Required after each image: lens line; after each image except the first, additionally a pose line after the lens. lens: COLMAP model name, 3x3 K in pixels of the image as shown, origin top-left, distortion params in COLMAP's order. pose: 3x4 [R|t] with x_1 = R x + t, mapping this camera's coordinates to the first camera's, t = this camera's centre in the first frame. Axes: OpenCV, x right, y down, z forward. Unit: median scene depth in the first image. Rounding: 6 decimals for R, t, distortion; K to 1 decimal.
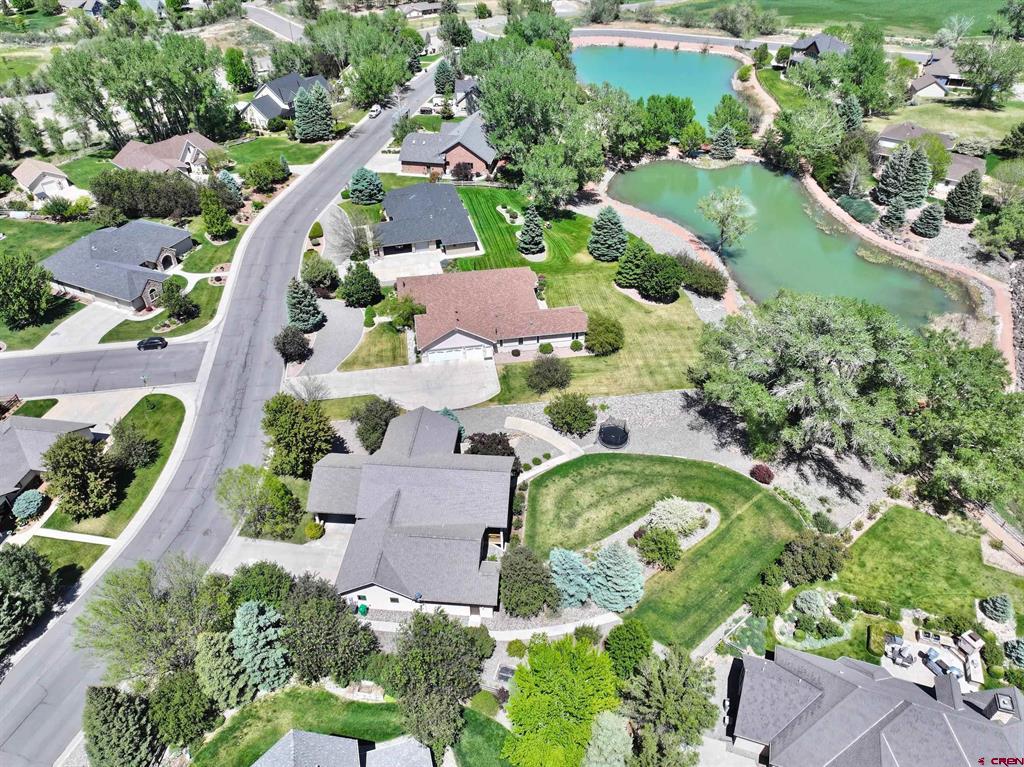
lens RADIAL K [[712.6, 0, 511.9], [0, 712.6, 383.3], [0, 0, 1]] dist [0.003874, 0.001145]
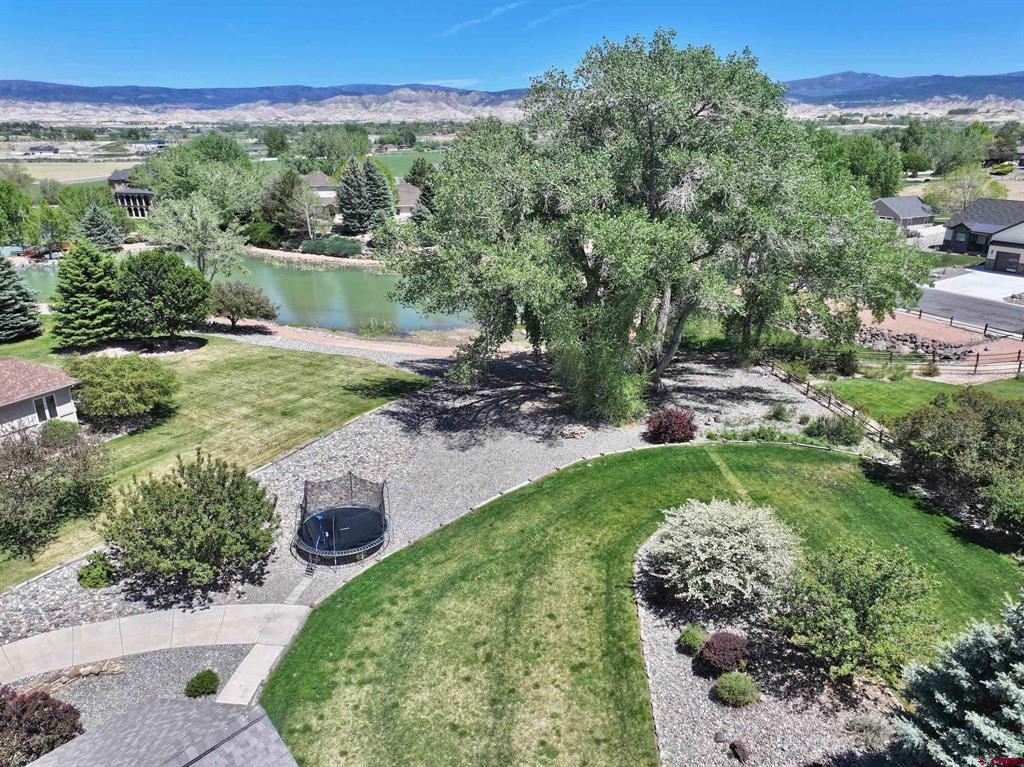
lens RADIAL K [[712.6, 0, 513.2], [0, 712.6, 384.0], [0, 0, 1]] dist [0.003874, 0.001145]
pose [[0.582900, -0.258324, 0.770387, -0.053011], [0.508086, 0.855773, -0.097478, 0.086046], [-0.634095, 0.448243, 0.630081, 0.677650]]
